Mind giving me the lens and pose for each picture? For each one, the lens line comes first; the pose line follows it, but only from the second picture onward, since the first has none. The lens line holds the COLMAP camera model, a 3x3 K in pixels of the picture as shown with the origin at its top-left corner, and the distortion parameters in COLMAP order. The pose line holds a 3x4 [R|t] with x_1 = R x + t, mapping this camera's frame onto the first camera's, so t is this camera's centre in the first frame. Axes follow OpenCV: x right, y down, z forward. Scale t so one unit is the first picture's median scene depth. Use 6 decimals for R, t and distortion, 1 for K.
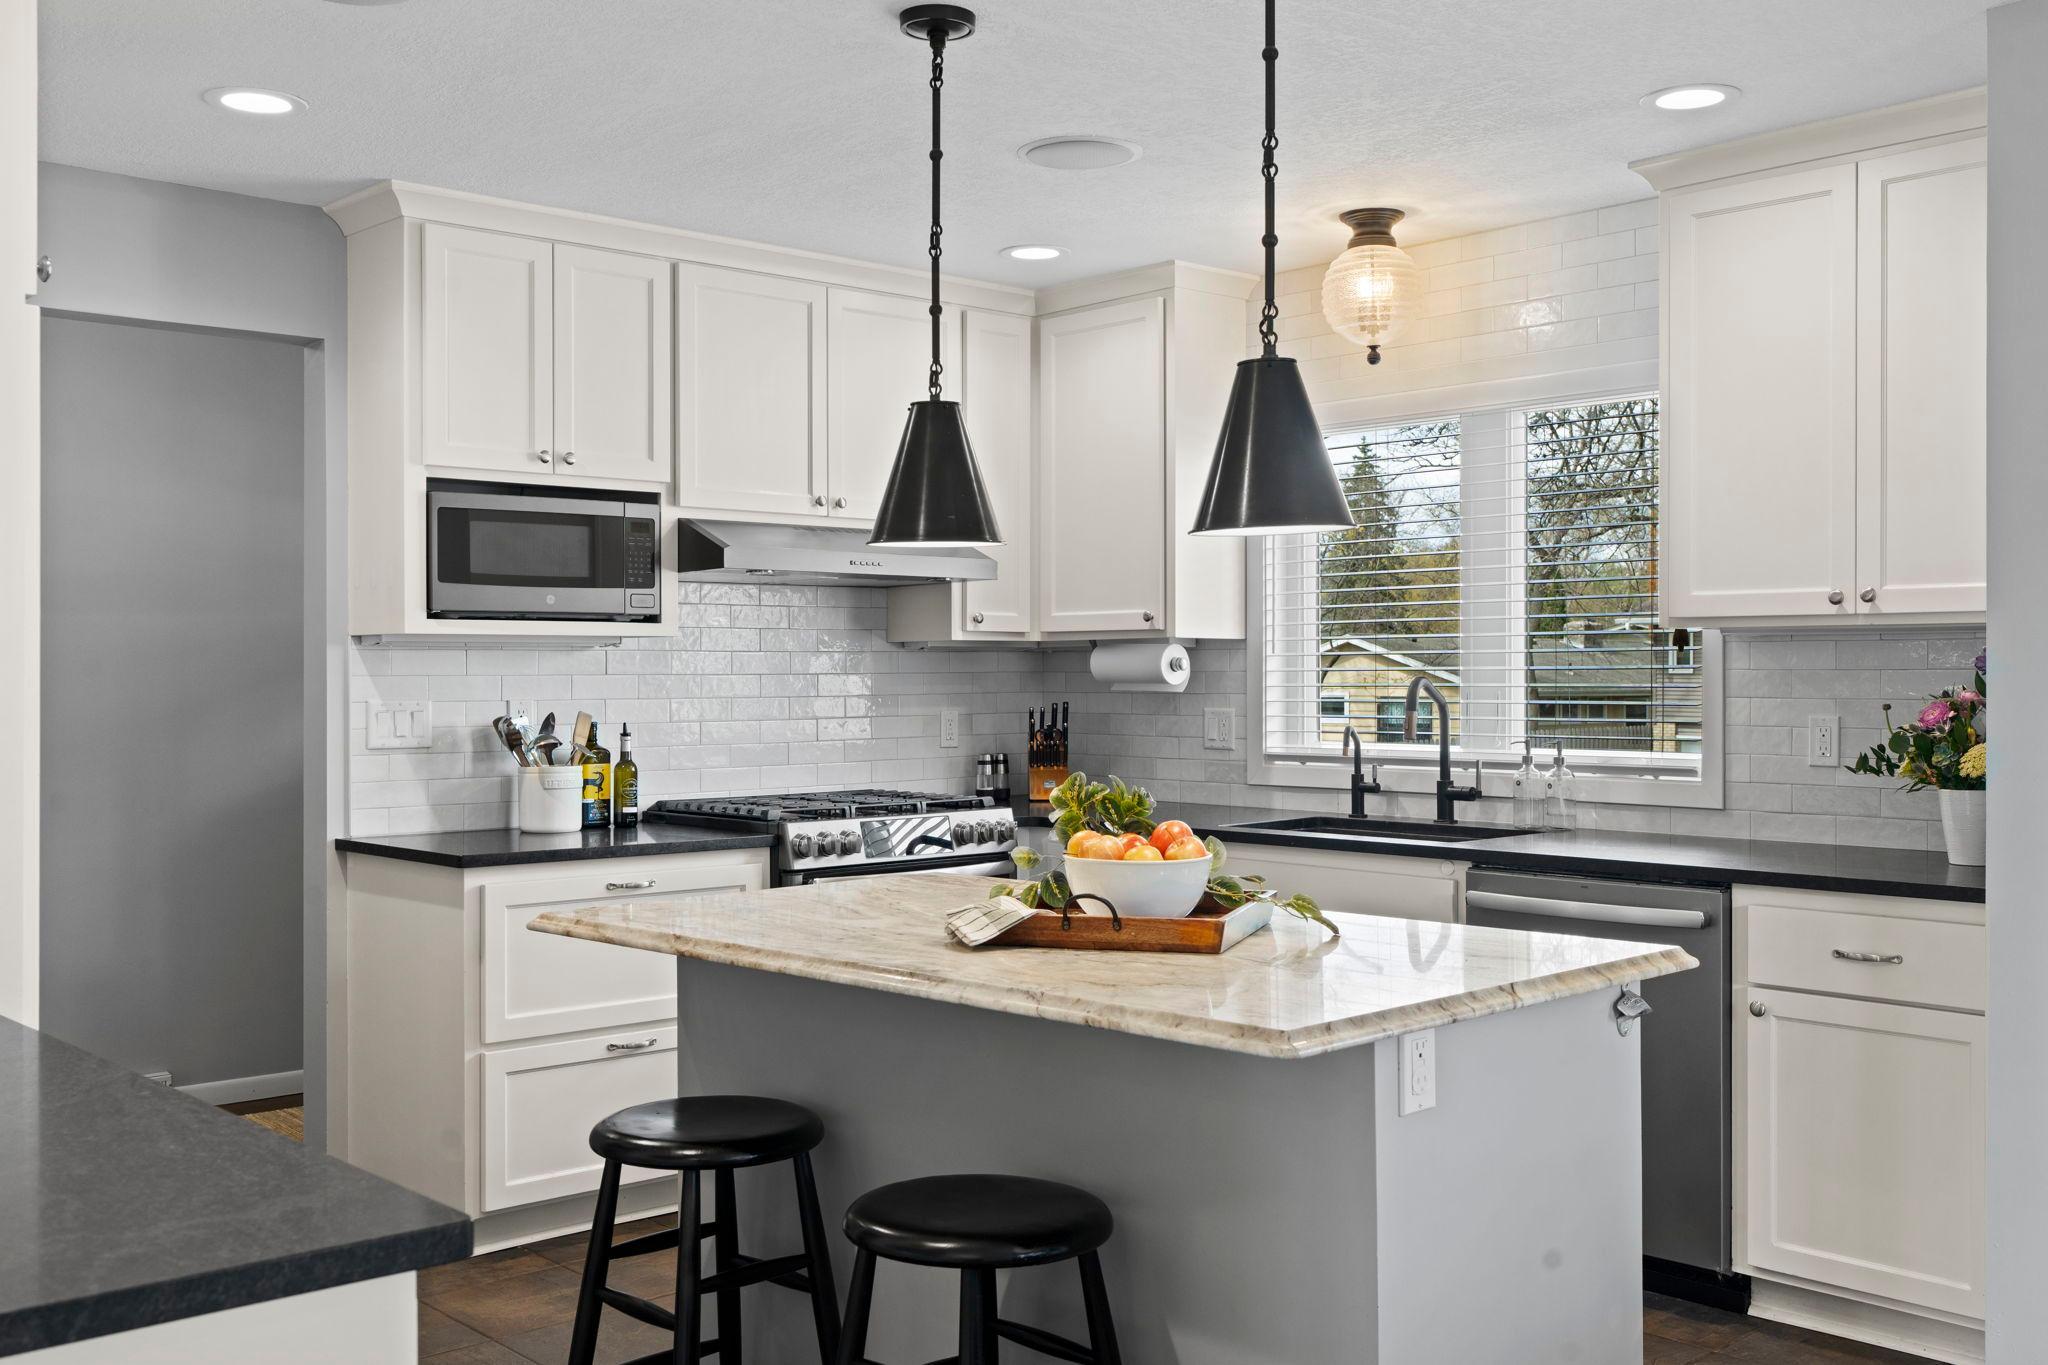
lens RADIAL K [[1979.6, 0, 1023.3], [0, 1979.6, 664.4], [0, 0, 1]] dist [0.008656, 0.003863]
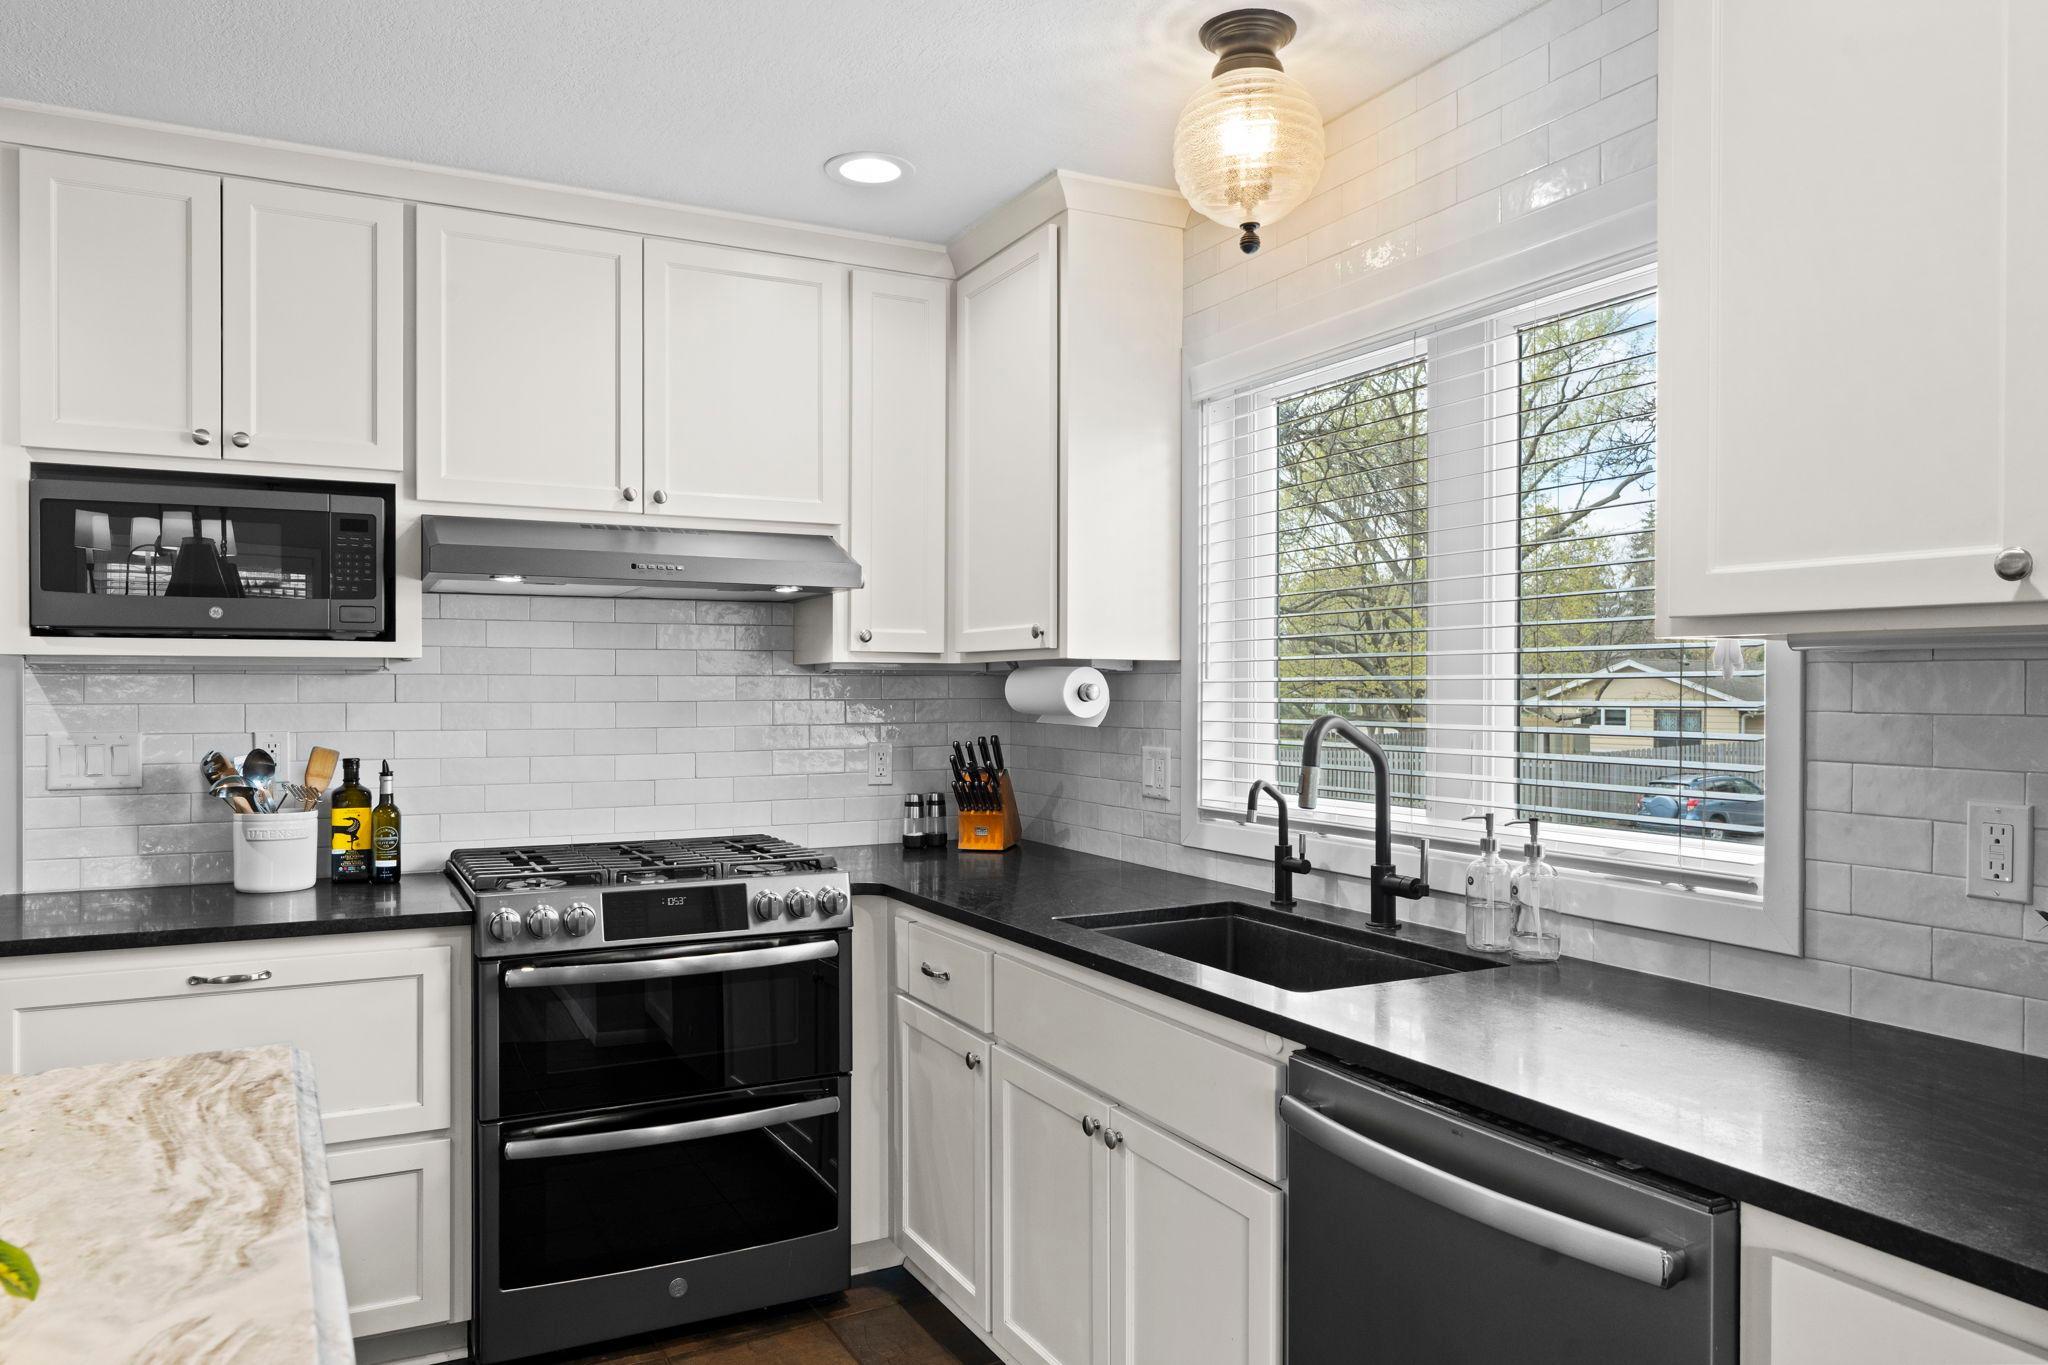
lens RADIAL K [[1379.5, 0, 1022.3], [0, 1379.5, 691.1], [0, 0, 1]] dist [-0.002850, 0.001679]
pose [[0.964338, 0.004438, -0.264637, 0.225312], [-0.002579, 0.999969, 0.007373, -0.005146], [0.264661, -0.006427, 0.964320, 0.521090]]
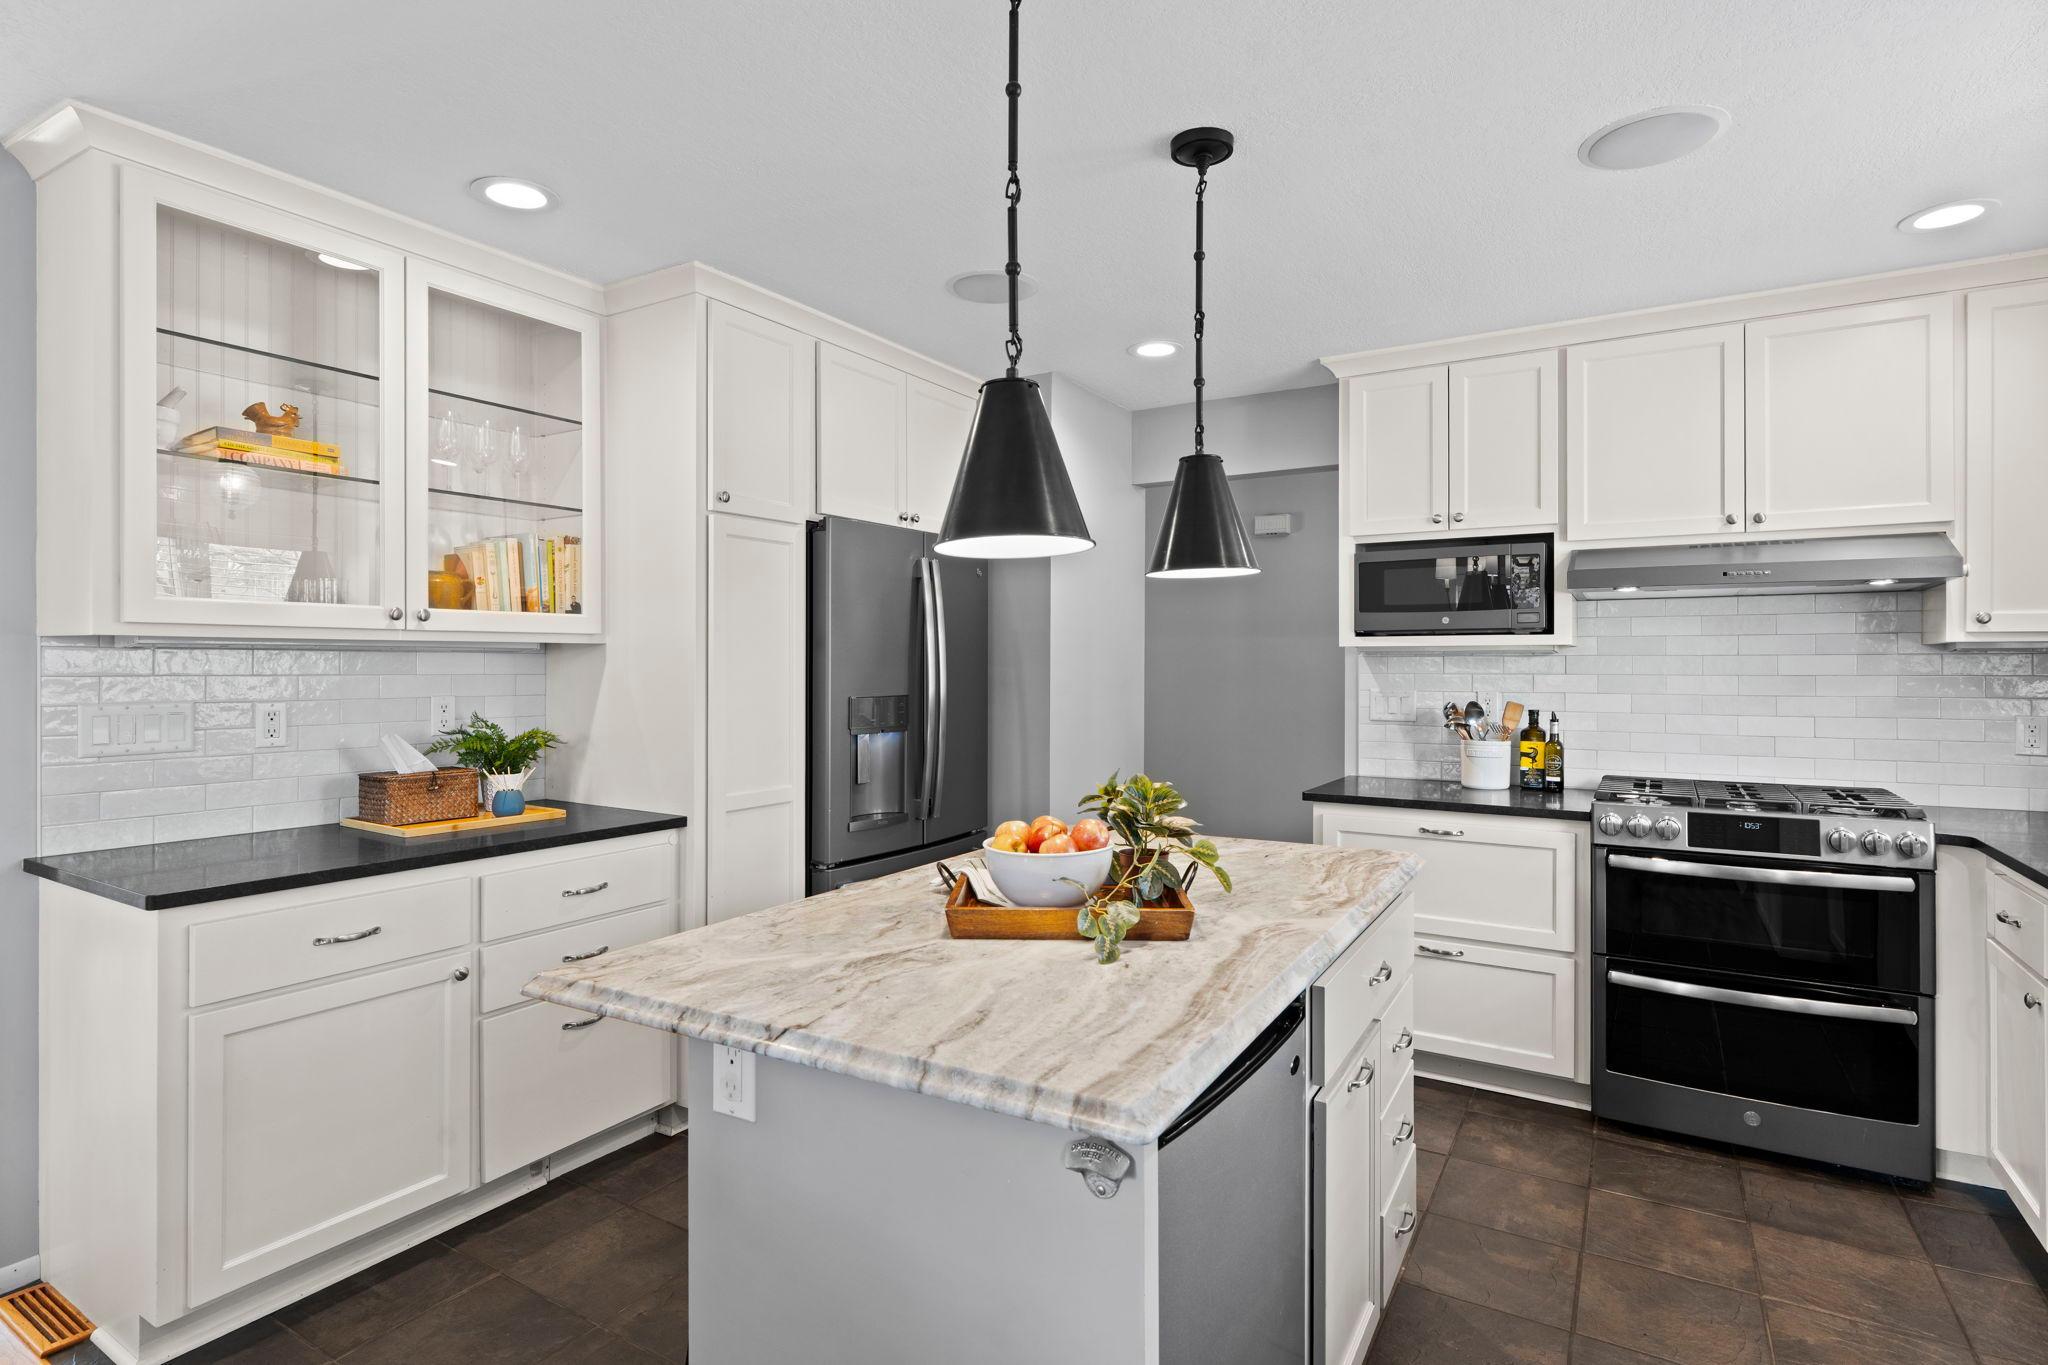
lens RADIAL K [[1048.8, 0, 1016.5], [0, 1048.8, 657.1], [0, 0, 1]] dist [-0.000143, -0.000045]
pose [[0.274553, -0.002882, -0.961568, 0.376301], [0.001677, 0.999995, -0.002519, -0.005139], [0.961571, -0.000921, 0.274556, 0.488940]]
